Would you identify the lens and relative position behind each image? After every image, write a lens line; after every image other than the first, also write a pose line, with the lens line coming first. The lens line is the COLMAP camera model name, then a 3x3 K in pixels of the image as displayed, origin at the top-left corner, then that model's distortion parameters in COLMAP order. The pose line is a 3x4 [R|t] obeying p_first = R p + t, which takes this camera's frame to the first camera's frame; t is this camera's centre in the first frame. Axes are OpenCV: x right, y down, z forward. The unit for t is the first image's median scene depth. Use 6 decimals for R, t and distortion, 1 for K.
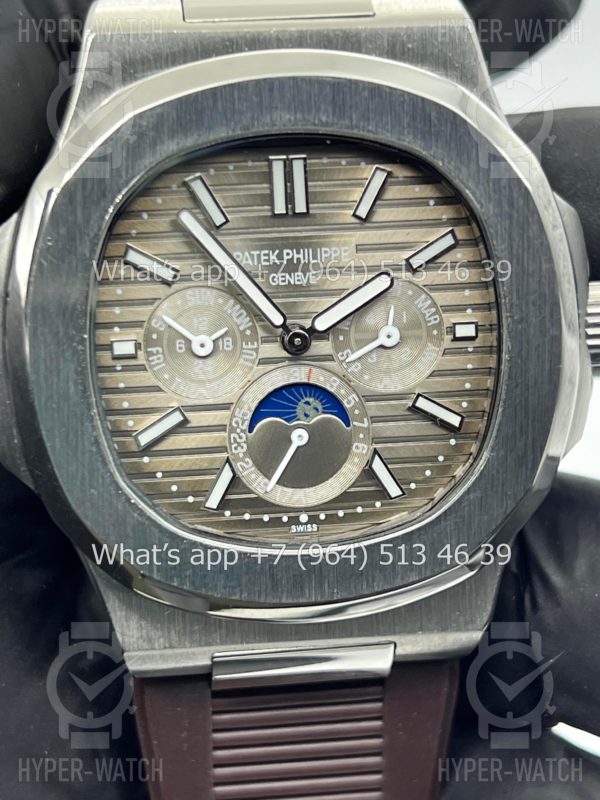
lens RADIAL K [[1797.6, 0, 301.7], [0, 1797.6, 402.6], [0, 0, 1]] dist [-0.003409, 0.000000]
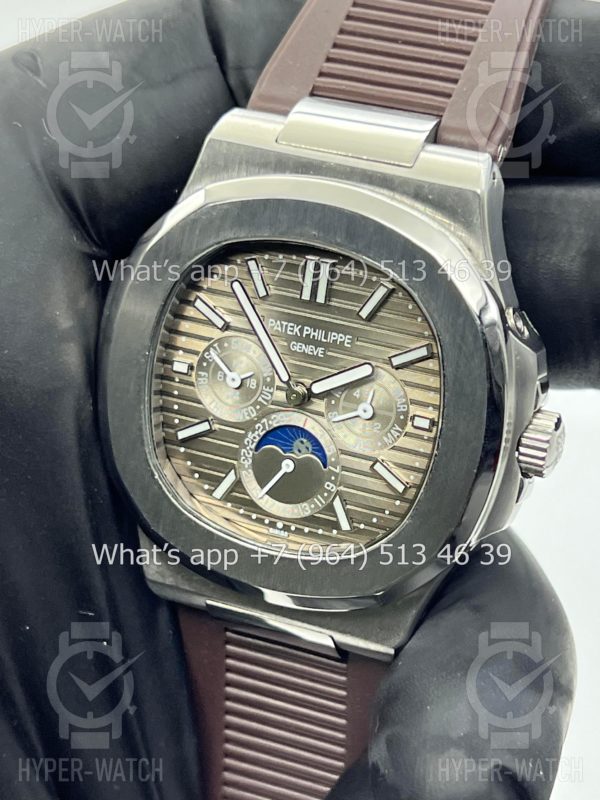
lens RADIAL K [[1797.6, 0, 298.8], [0, 1797.6, 397.5], [0, 0, 1]] dist [-0.003409, 0.000000]
pose [[0.878301, 0.270304, -0.394364, 0.515936], [-0.240108, 0.962656, 0.125068, -0.197150], [0.413443, -0.015157, 0.910404, -0.200613]]
